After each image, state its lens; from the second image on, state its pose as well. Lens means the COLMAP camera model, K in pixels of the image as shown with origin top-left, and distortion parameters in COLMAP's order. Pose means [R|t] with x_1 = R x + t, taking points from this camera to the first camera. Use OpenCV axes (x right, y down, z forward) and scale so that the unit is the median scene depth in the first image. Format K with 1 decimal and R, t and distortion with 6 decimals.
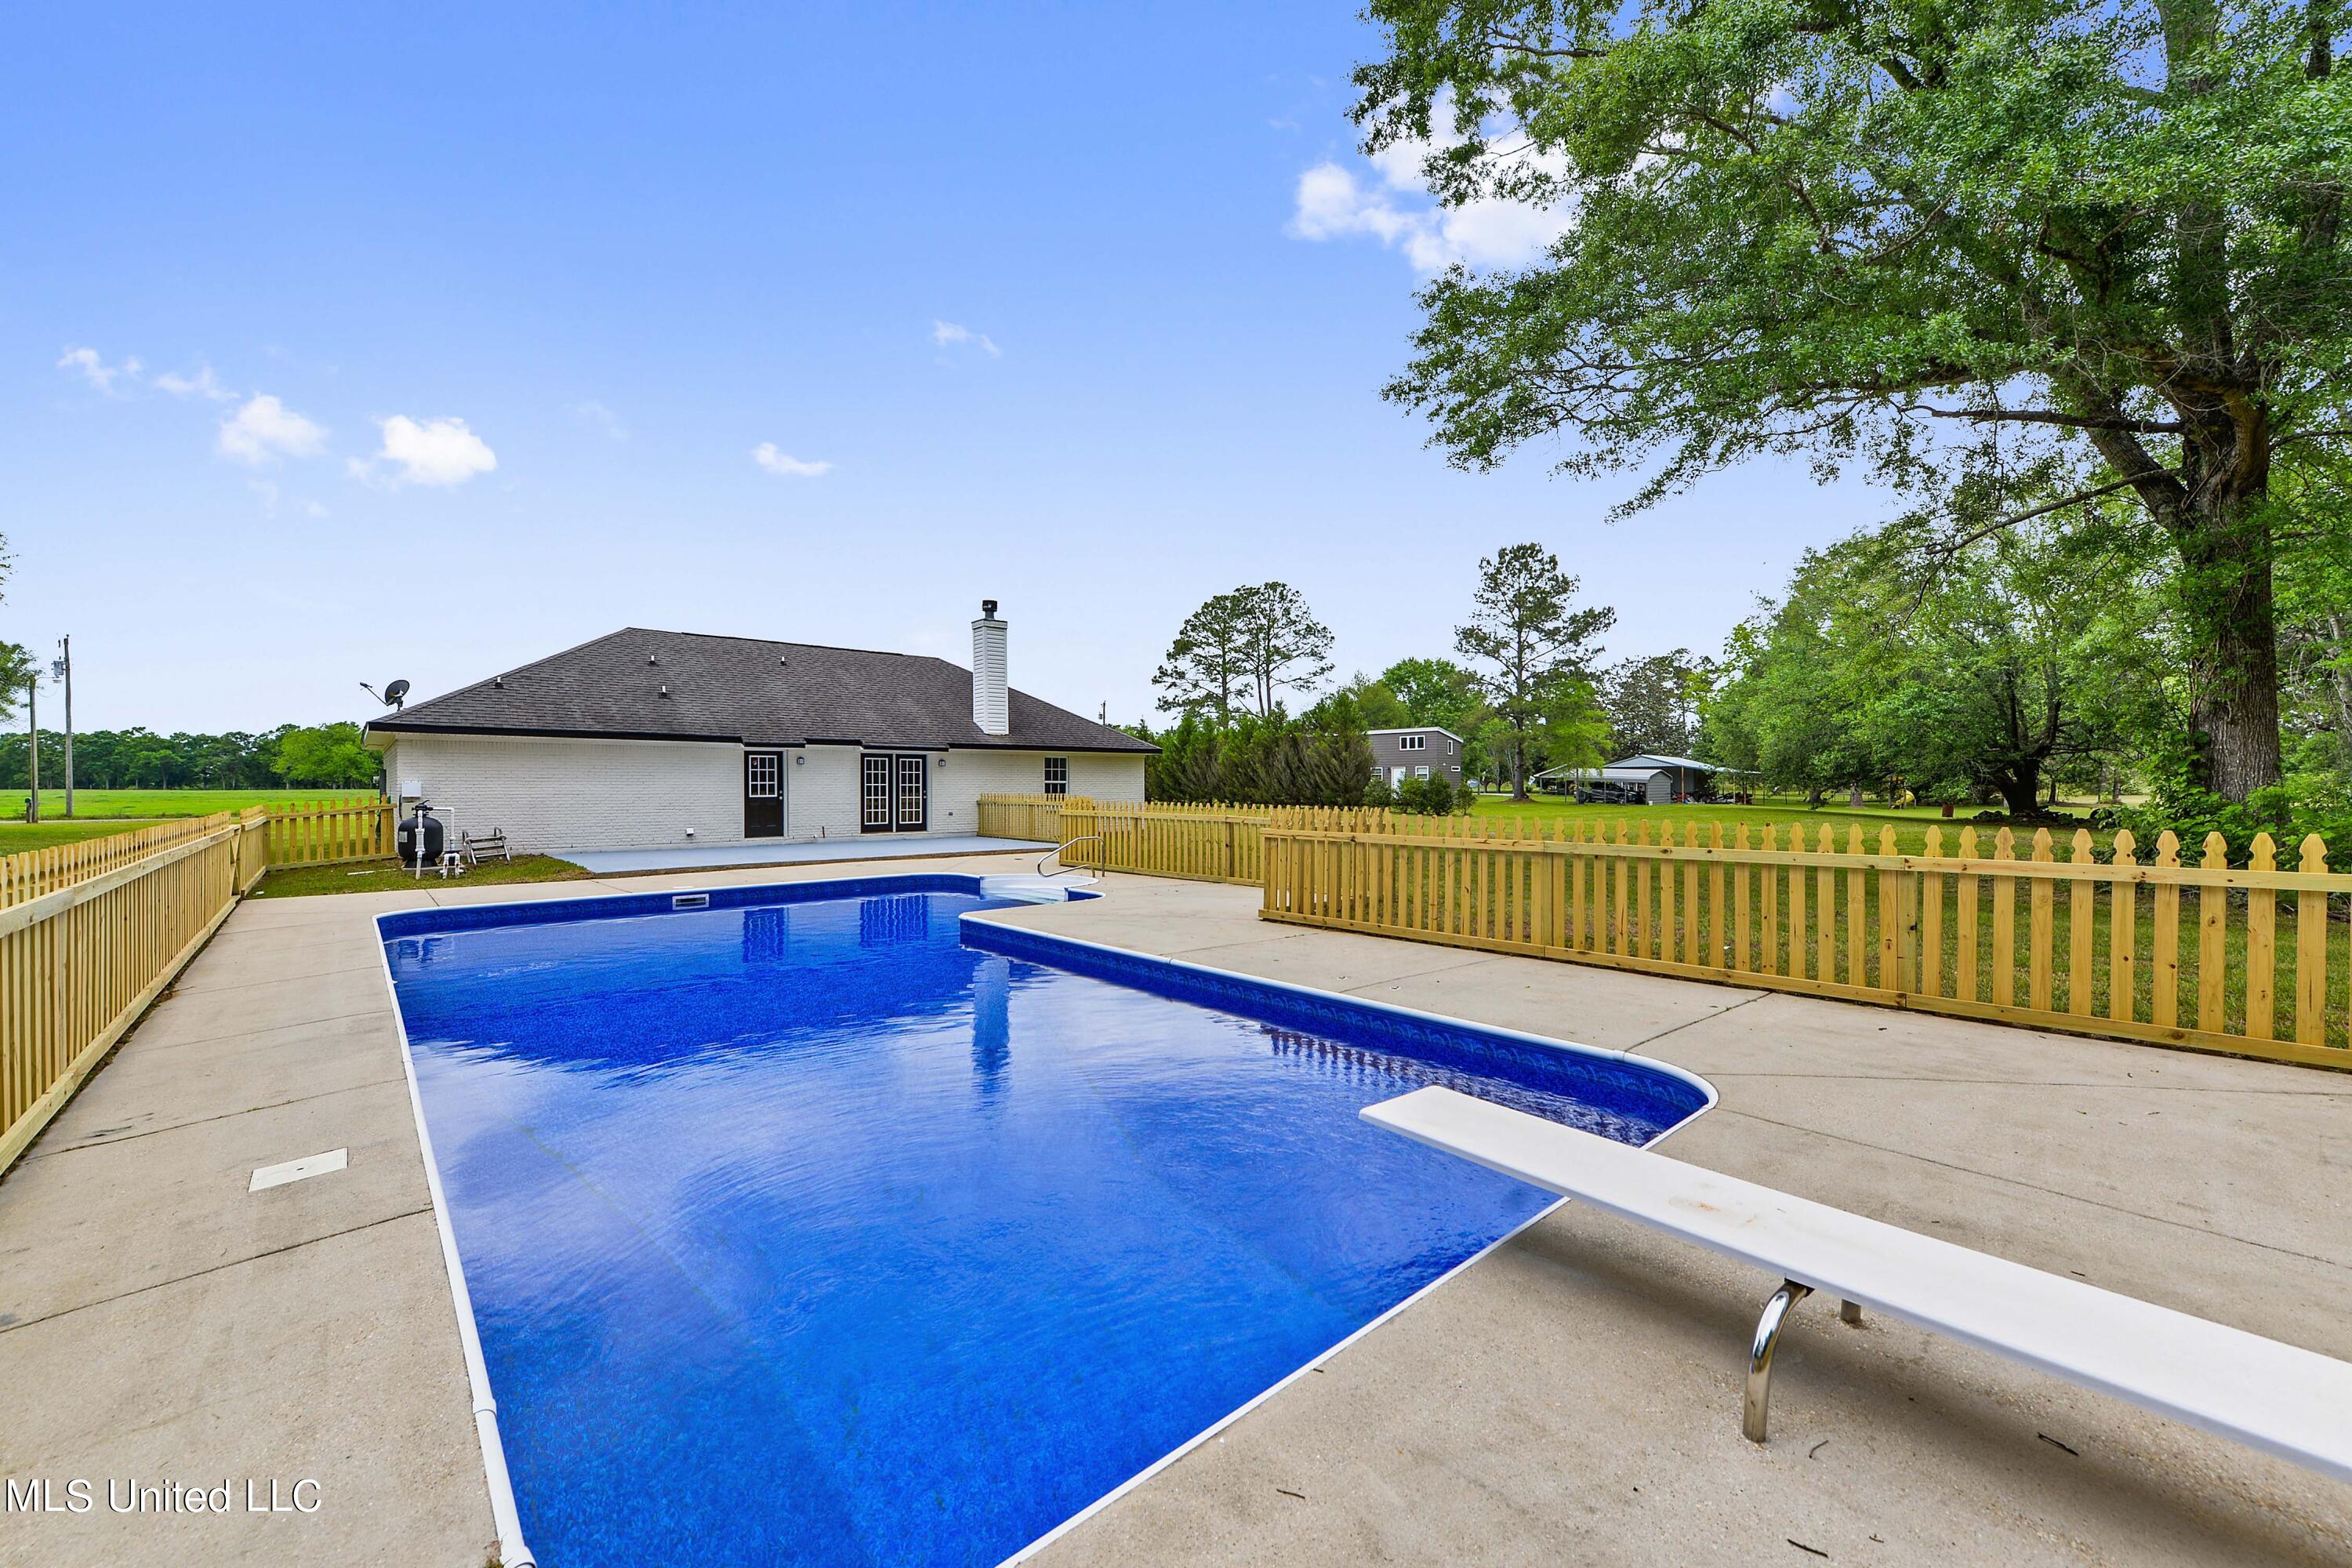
lens RADIAL K [[940.9, 0, 1181.8], [0, 940.9, 788.9], [0, 0, 1]] dist [0.002652, -0.001035]
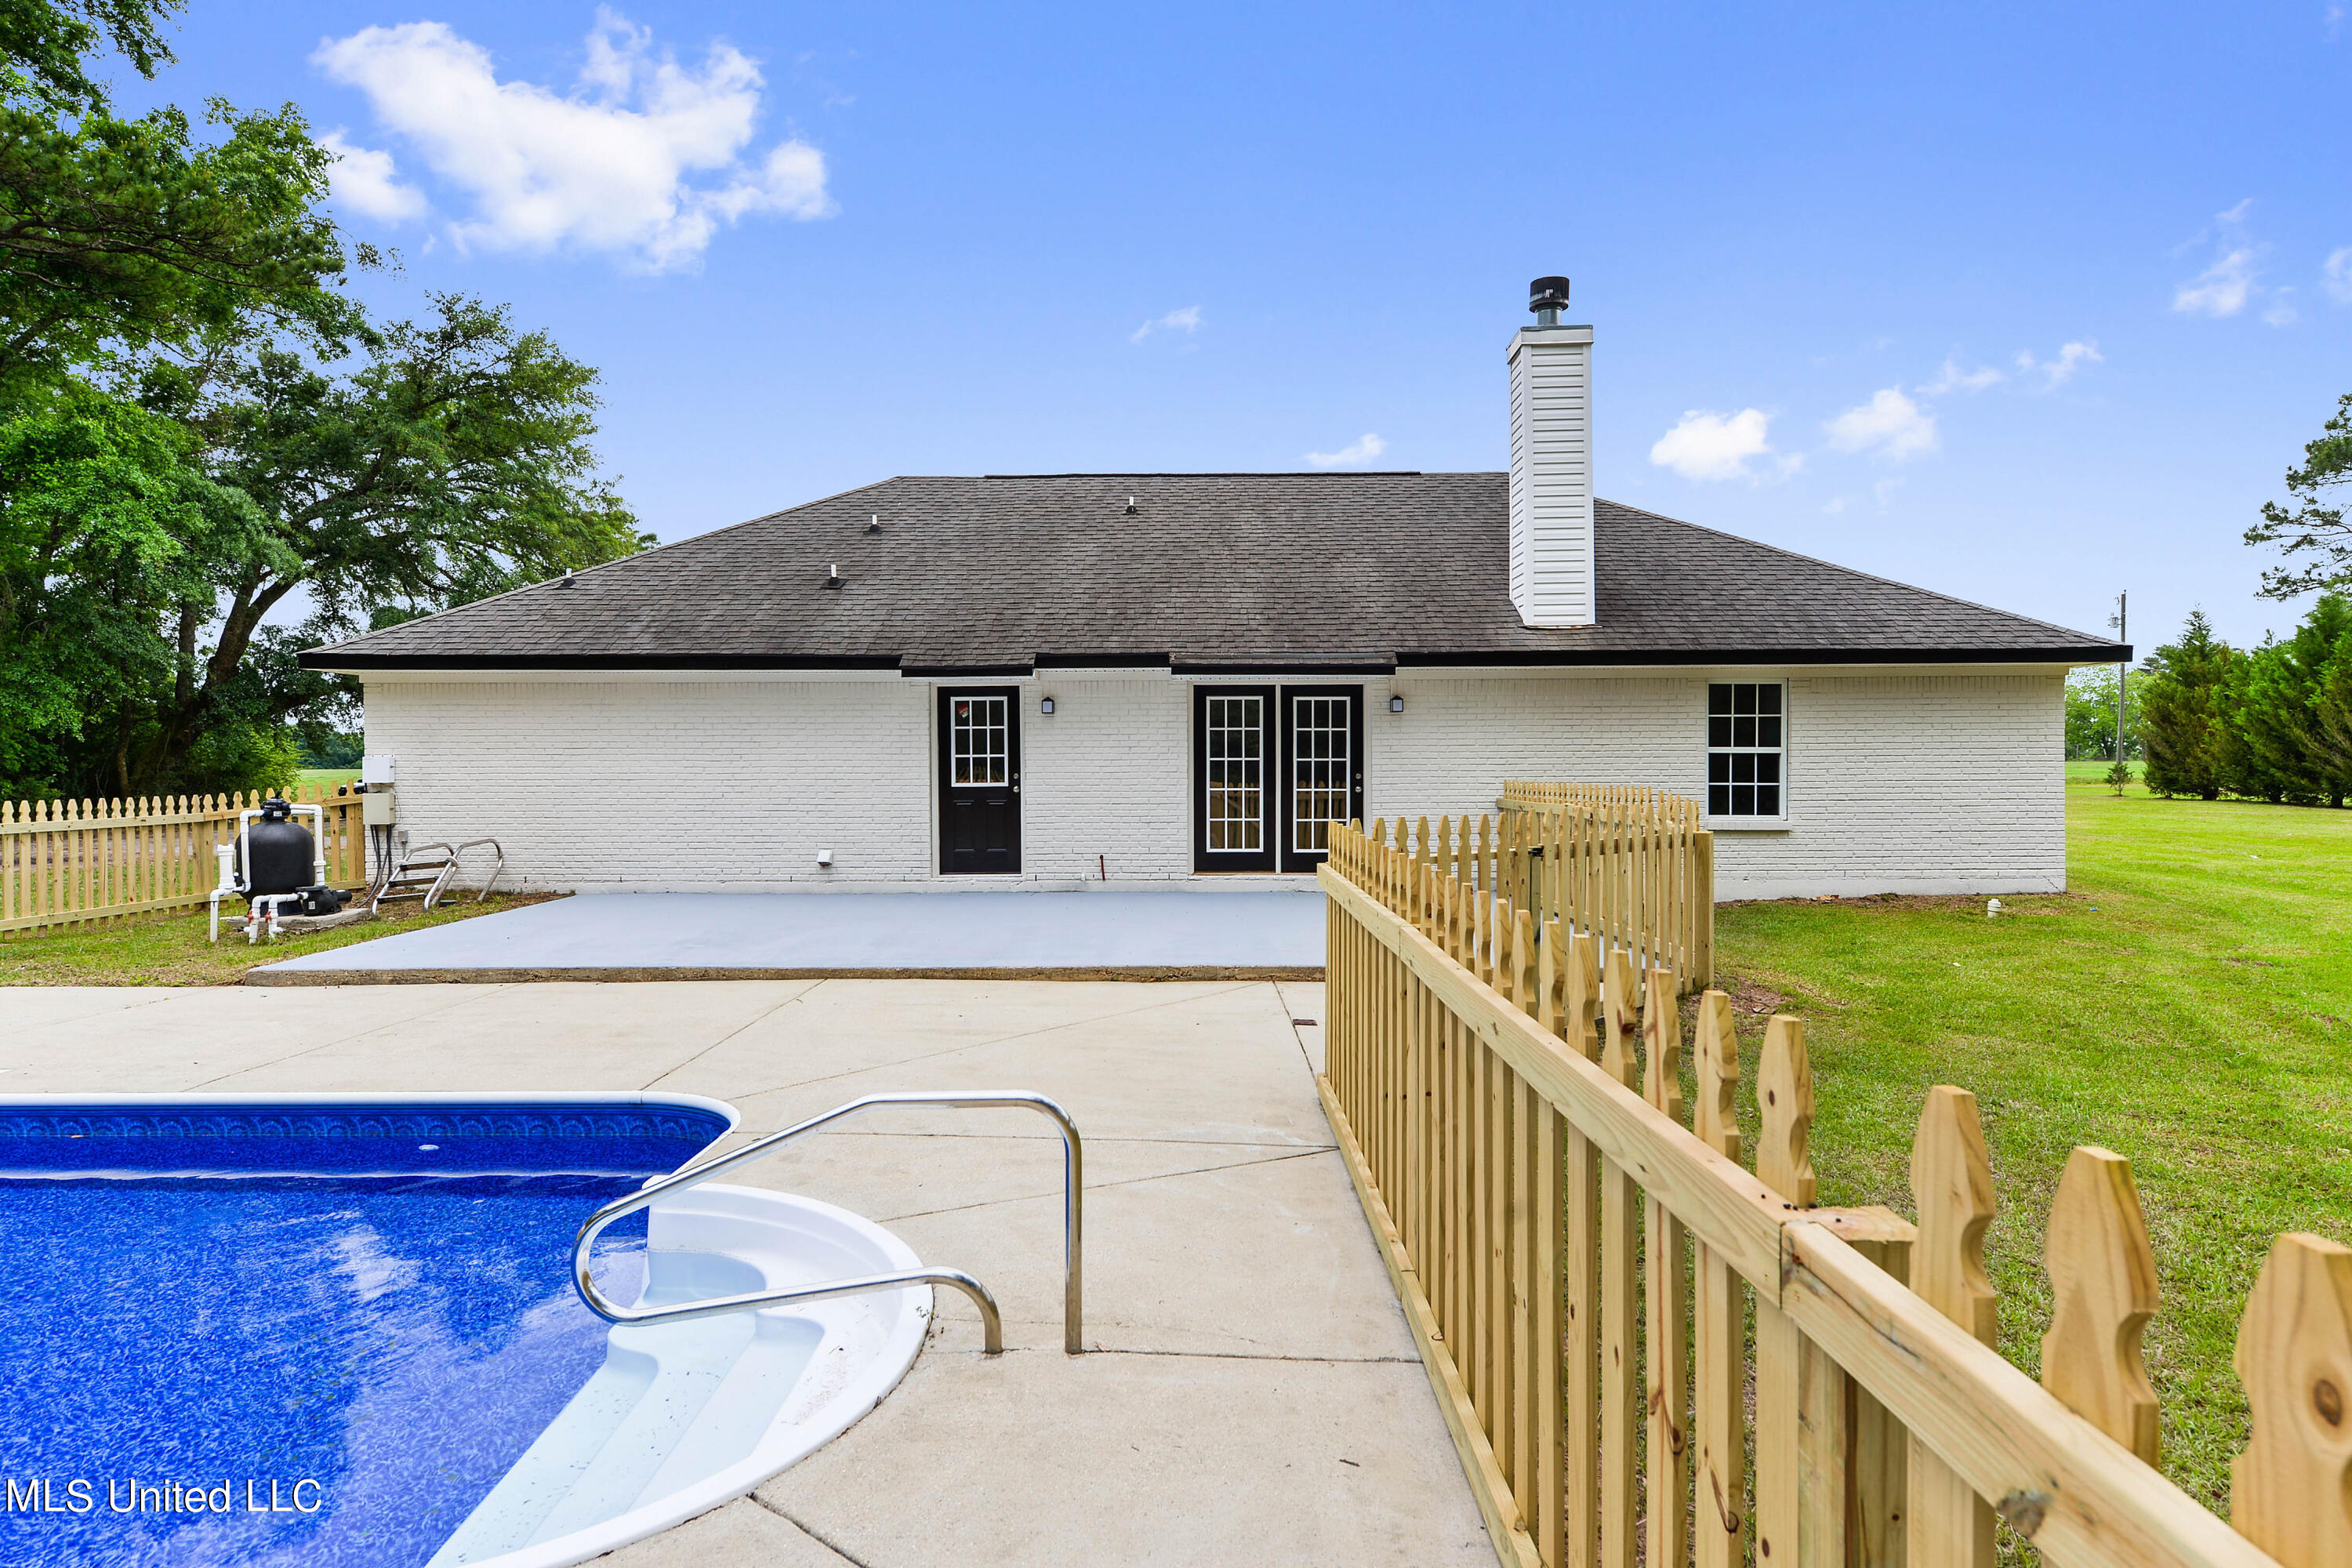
lens RADIAL K [[1289.4, 0, 1168.1], [0, 1289.4, 789.1], [0, 0, 1]] dist [0.004672, -0.001595]
pose [[0.735095, 0.013501, -0.677830, 0.041765], [-0.001031, 0.999823, 0.018796, -0.001694], [0.677964, -0.013118, 0.734978, 0.515693]]
